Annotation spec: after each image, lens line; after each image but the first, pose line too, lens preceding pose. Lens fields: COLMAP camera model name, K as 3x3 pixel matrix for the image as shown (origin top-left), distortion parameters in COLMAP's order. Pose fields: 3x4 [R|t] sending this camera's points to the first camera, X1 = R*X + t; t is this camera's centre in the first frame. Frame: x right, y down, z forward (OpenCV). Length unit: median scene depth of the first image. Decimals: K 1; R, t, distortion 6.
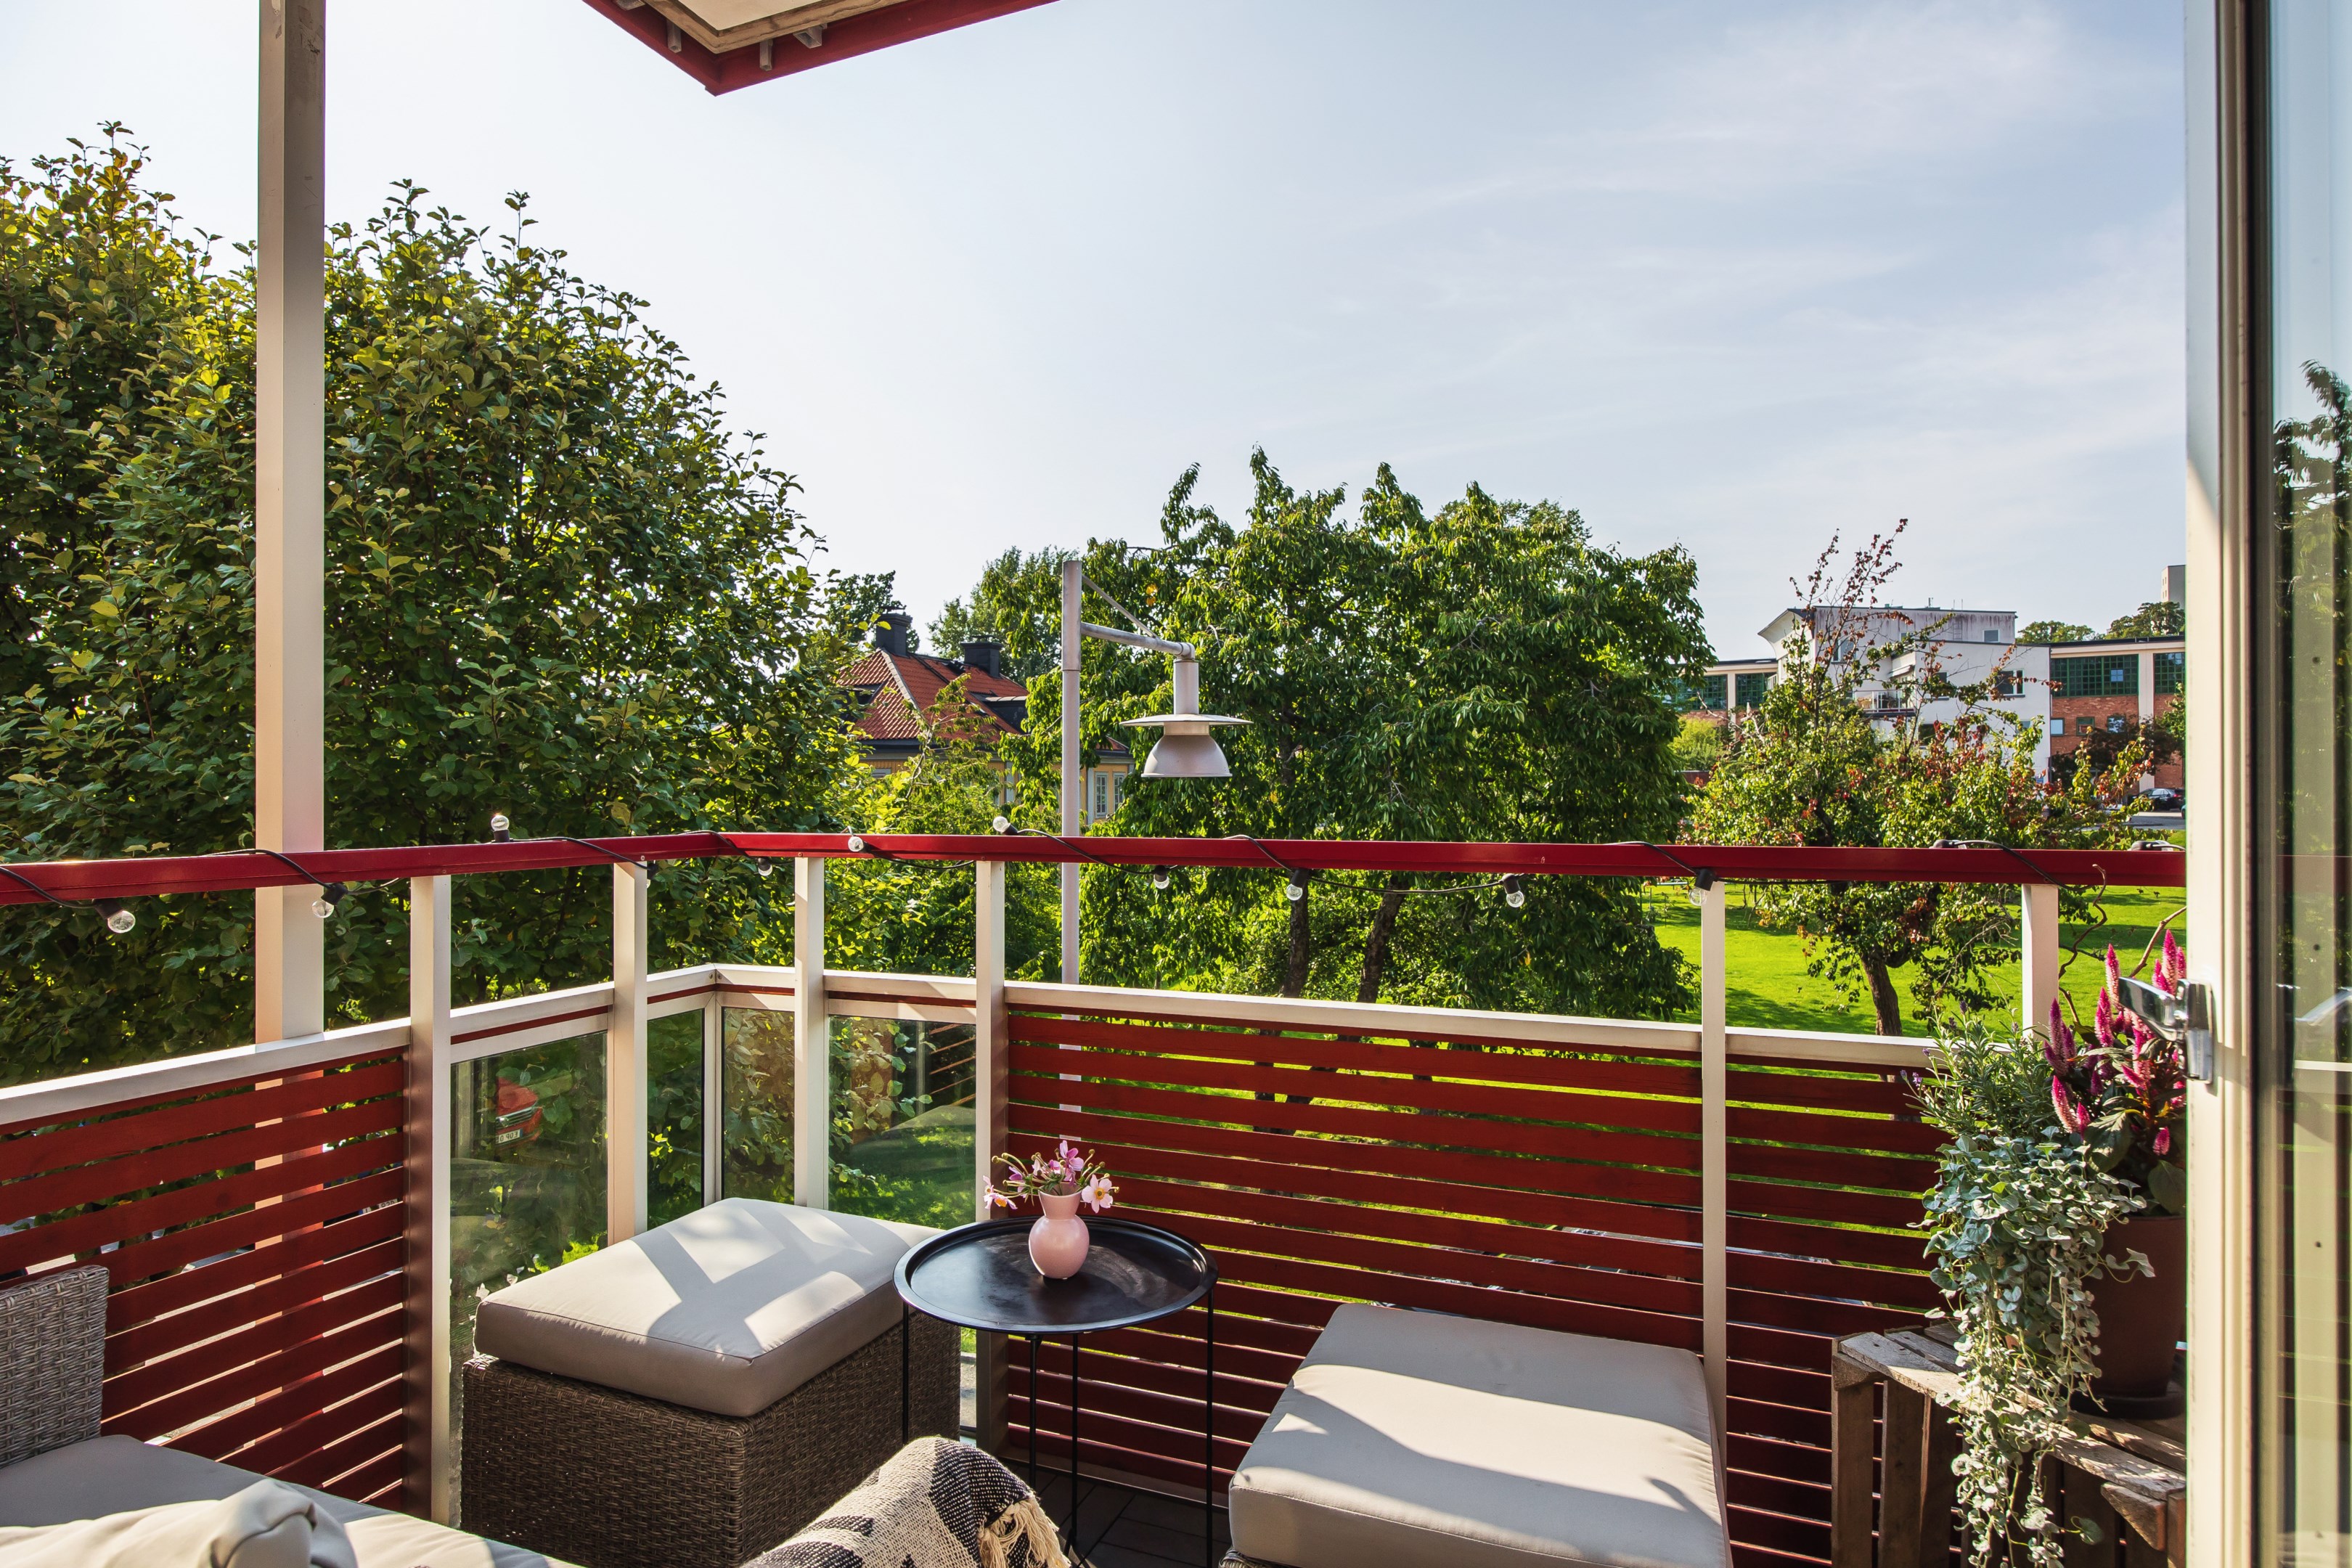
lens RADIAL K [[1316.5, 0, 1176.0], [0, 1316.5, 784.0], [0, 0, 1]] dist [0.050278, -0.000305]
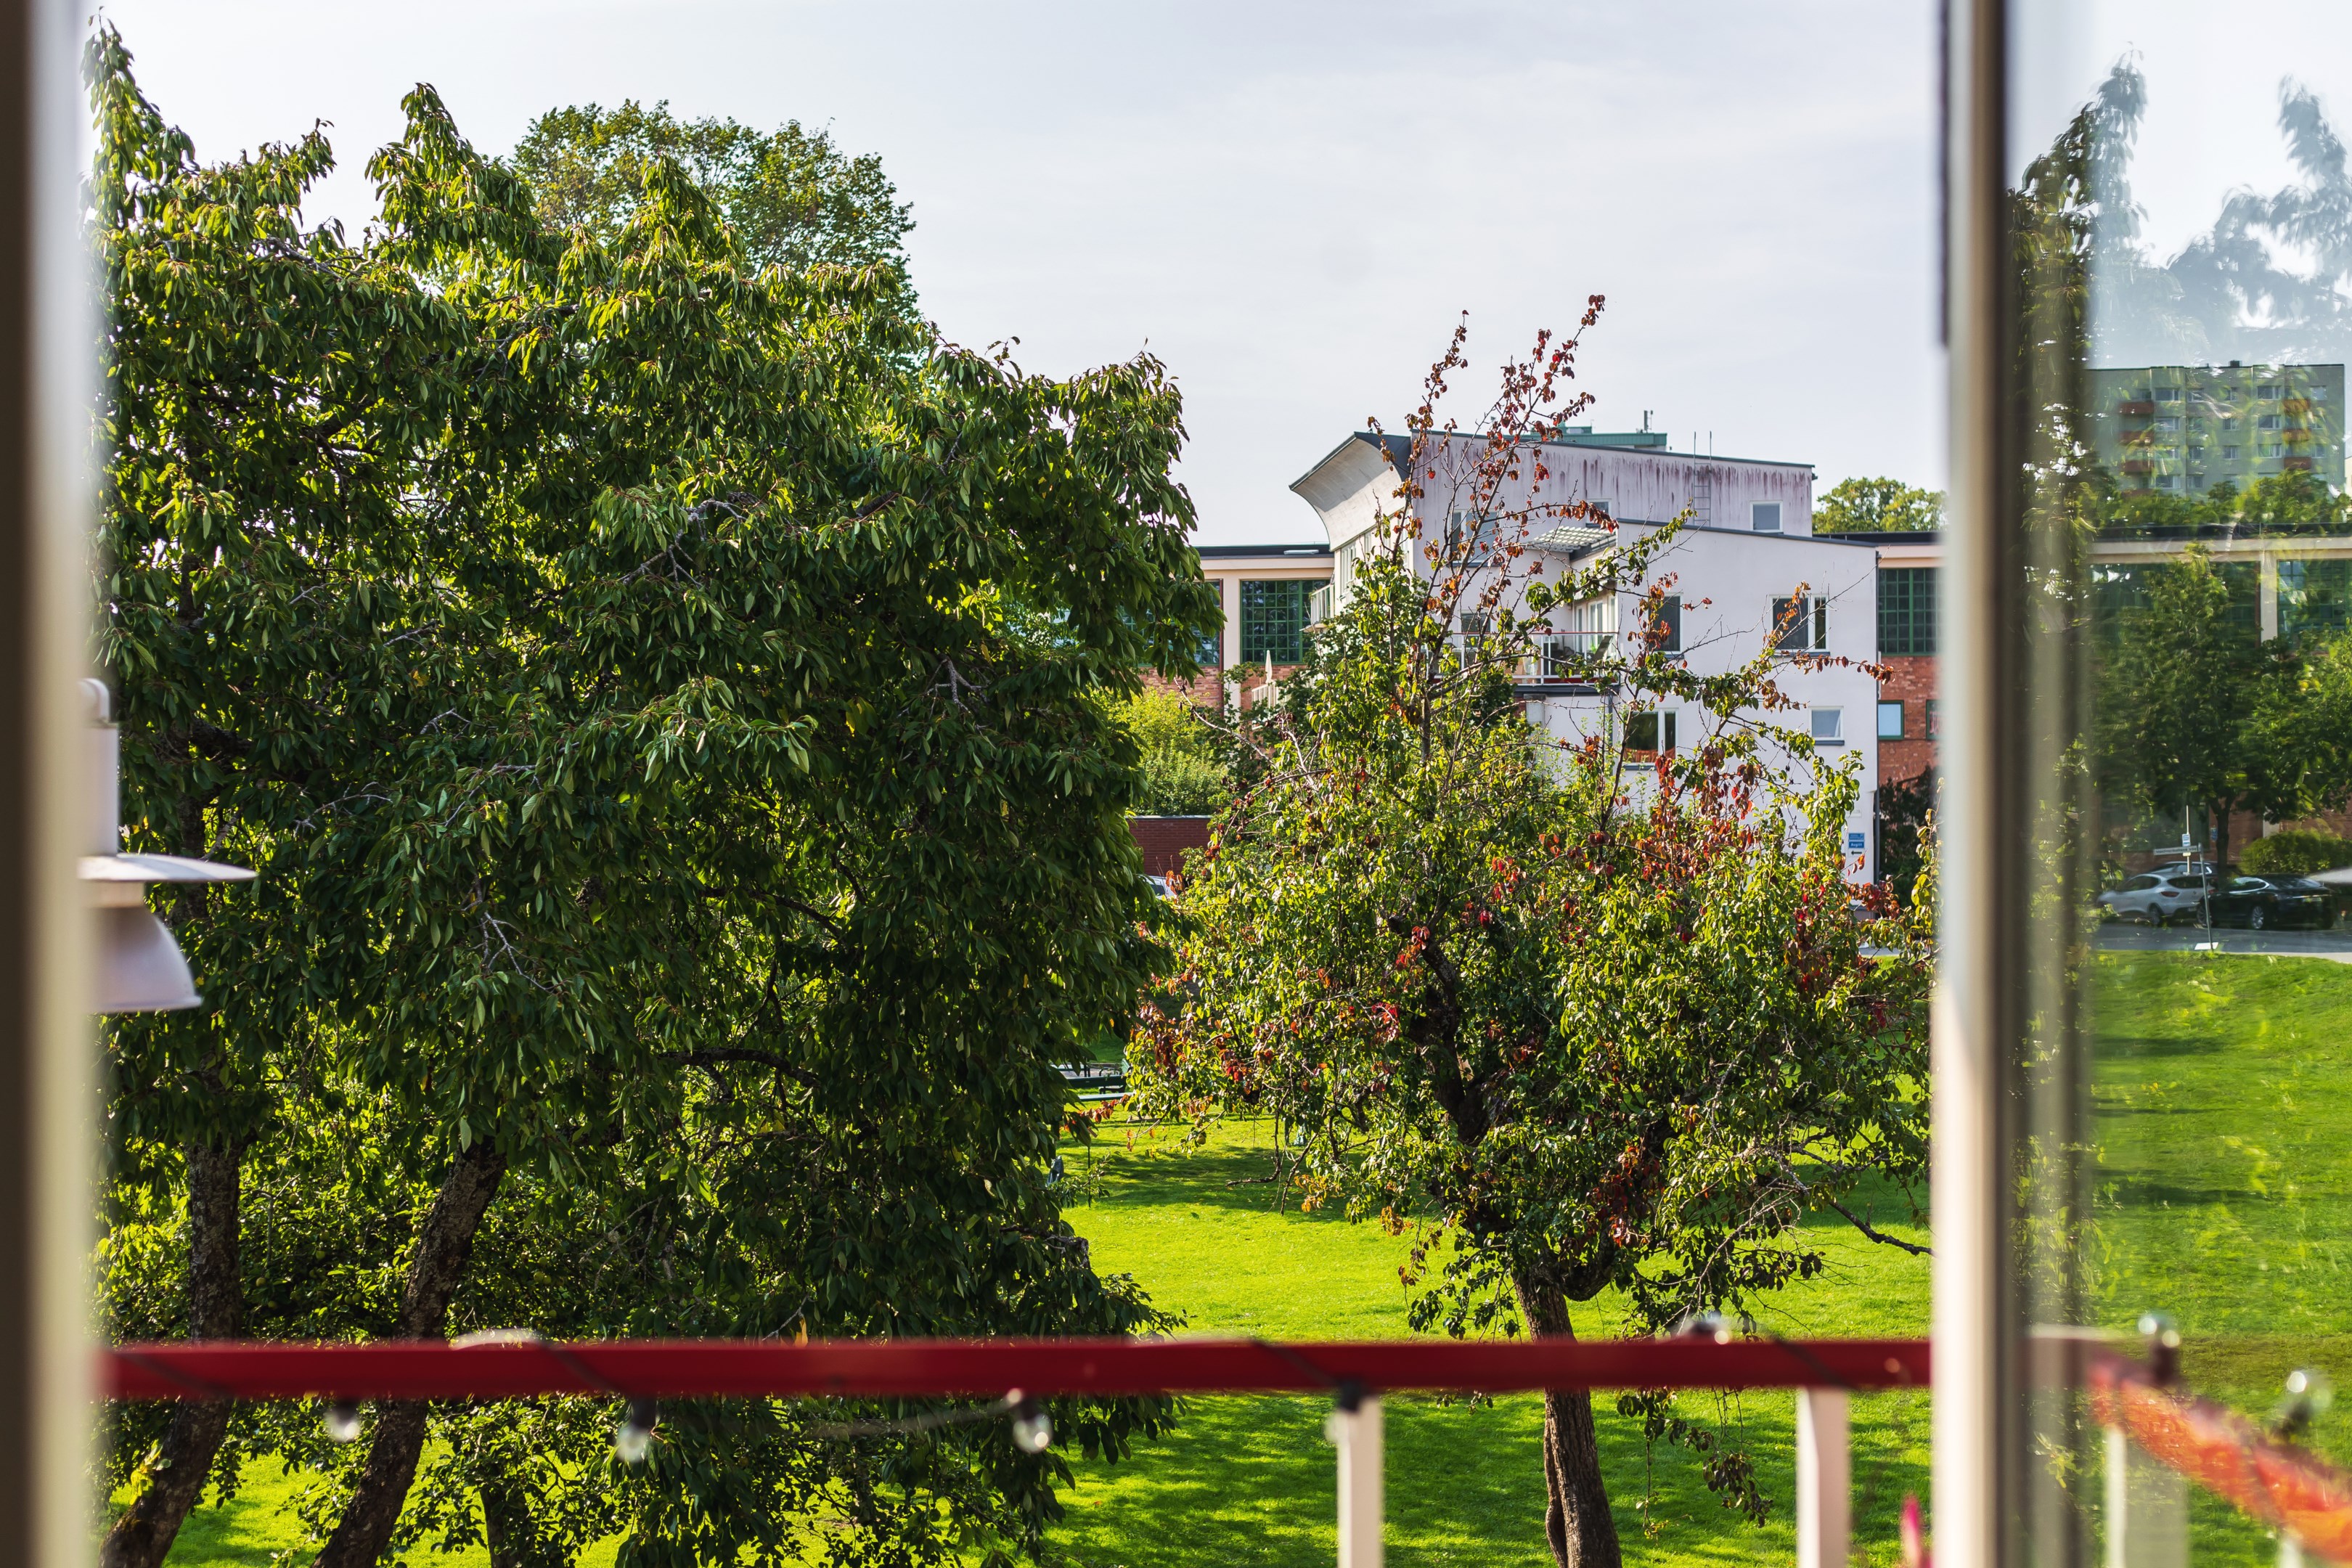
lens RADIAL K [[3500.3, 0, 1094.2], [0, 3500.3, 834.2], [0, 0, 1]] dist [0.147341, 0.004793]
pose [[0.936808, -0.000337, 0.349843, -0.026015], [0.001066, 0.999998, -0.001890, -0.017653], [-0.349842, 0.002143, 0.936806, -0.043941]]
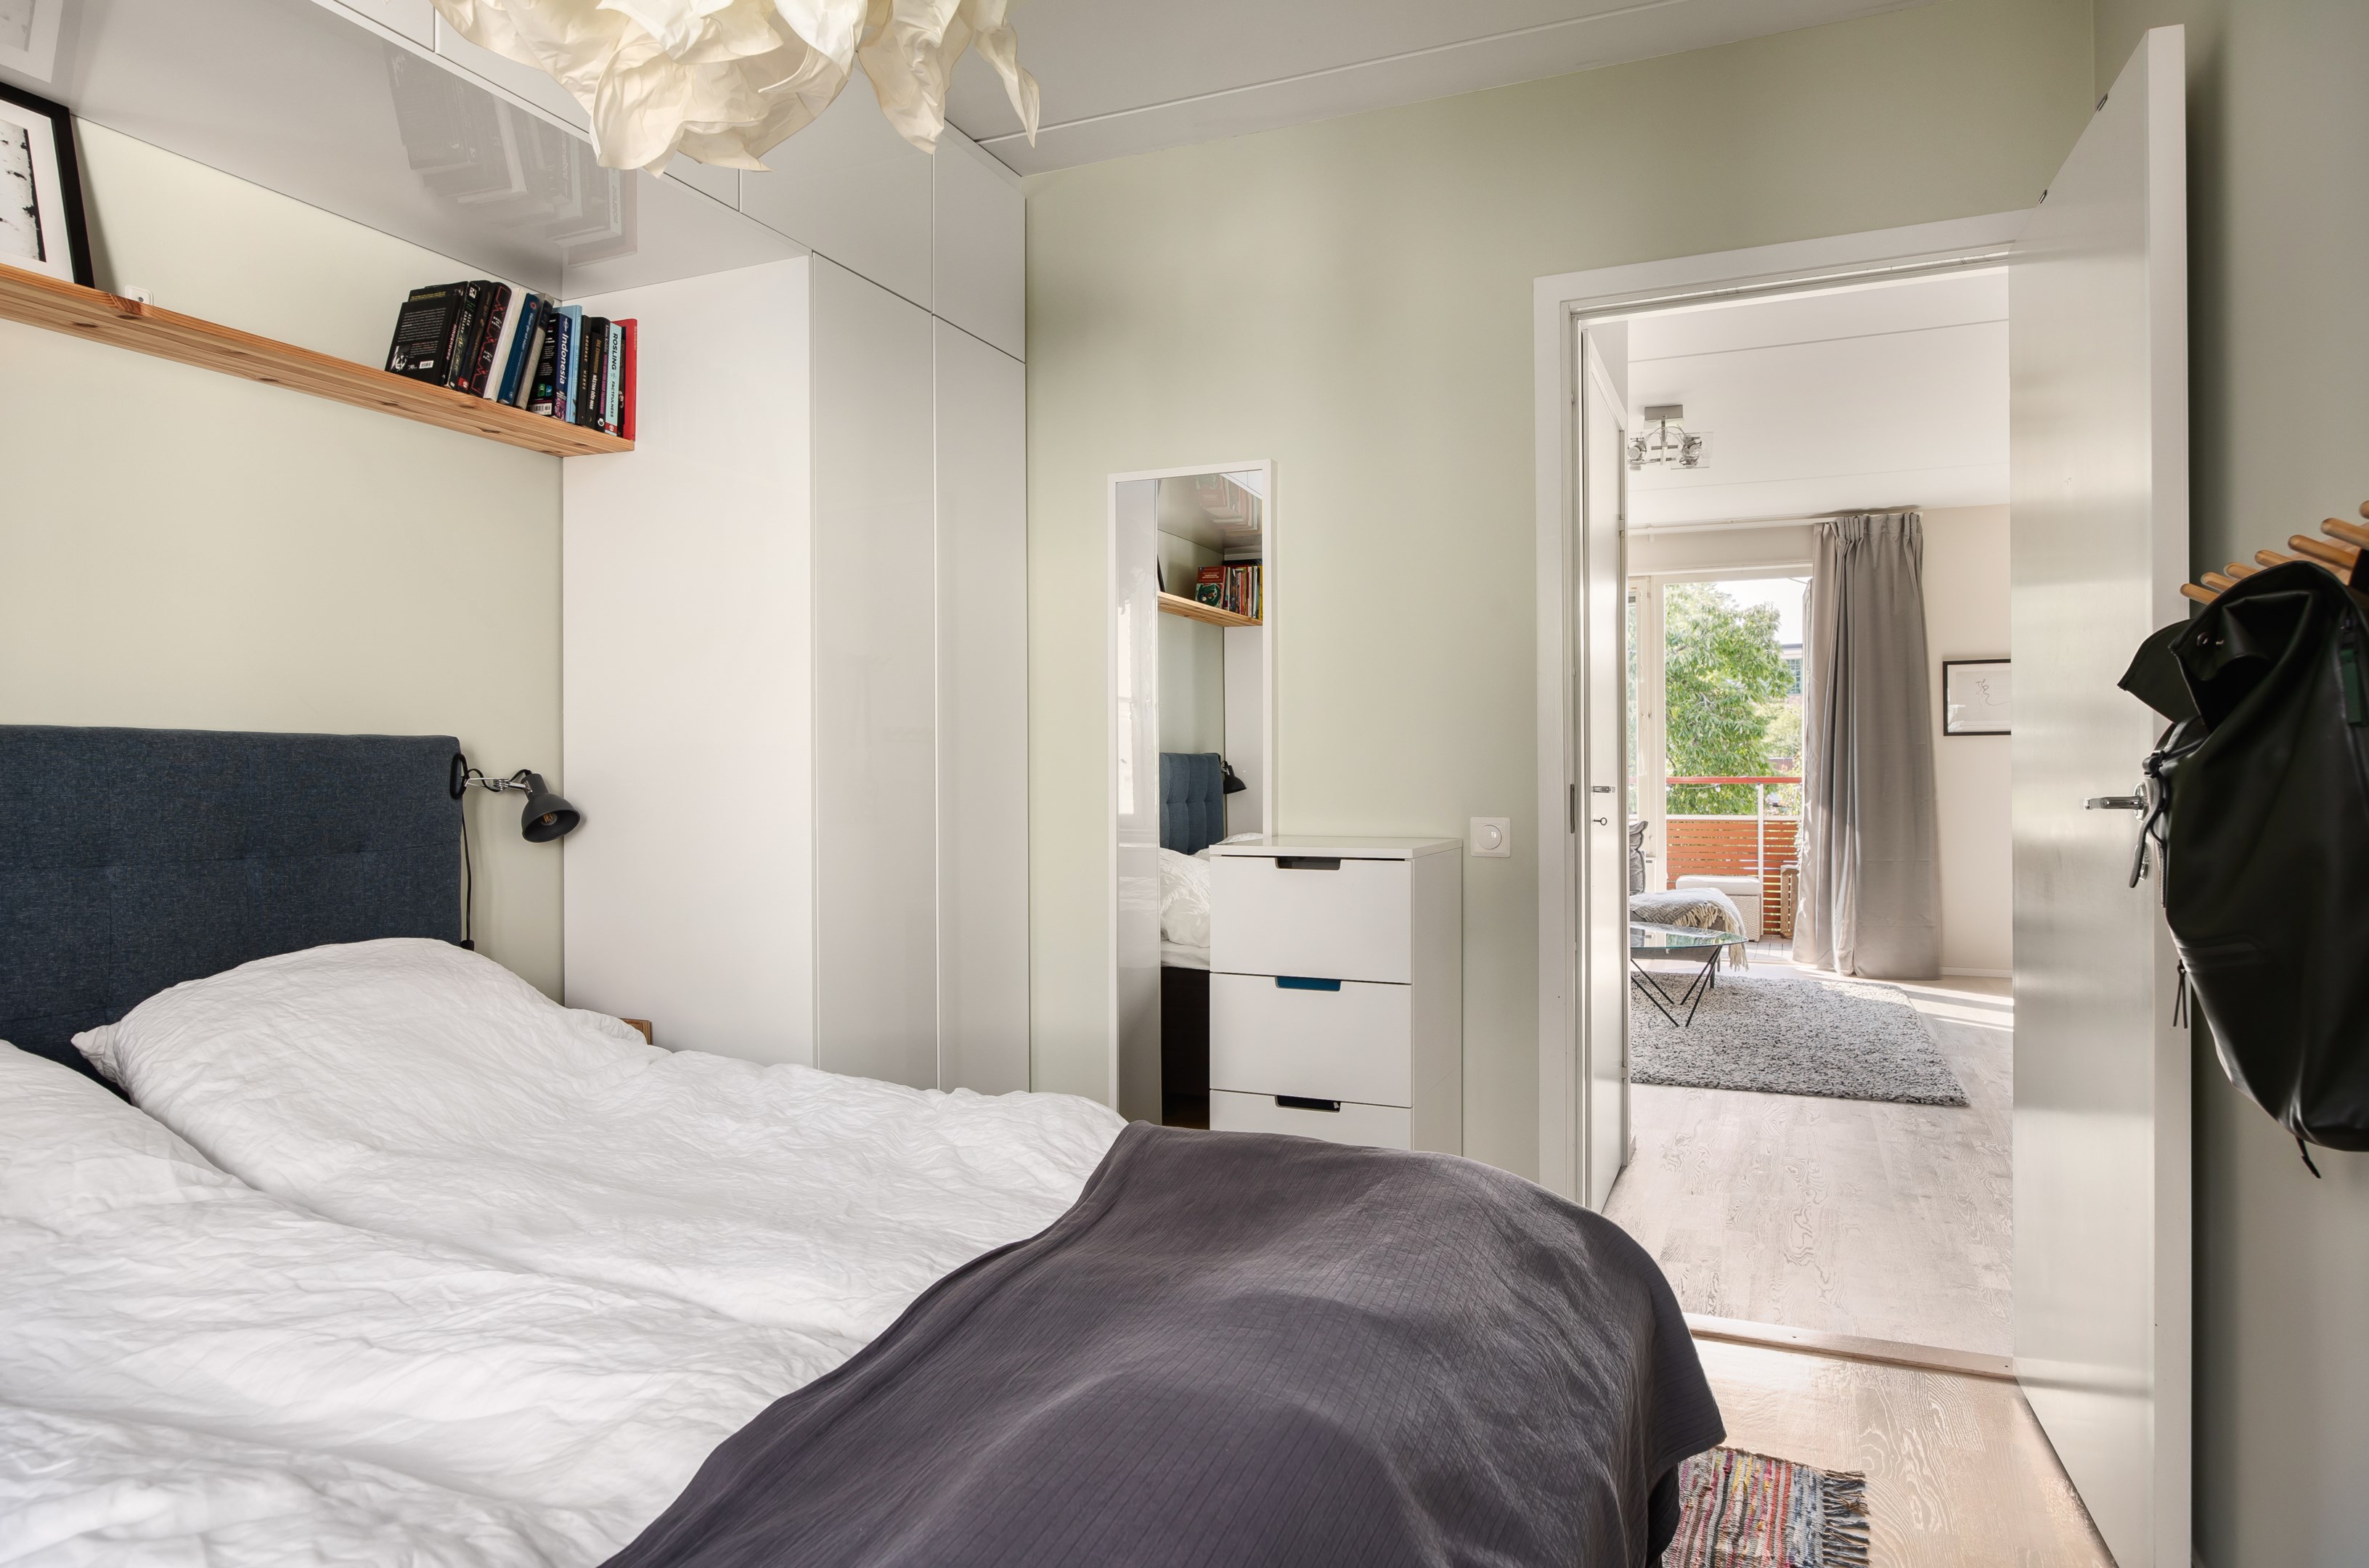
lens RADIAL K [[1425.0, 0, 1184.5], [0, 1425.0, 784.0], [0, 0, 1]] dist [-0.002060, -0.000473]
pose [[0.999488, -0.006926, -0.031226, -0.158064], [0.007175, 0.999943, 0.007860, 0.000266], [0.031170, -0.008080, 0.999481, -0.437169]]
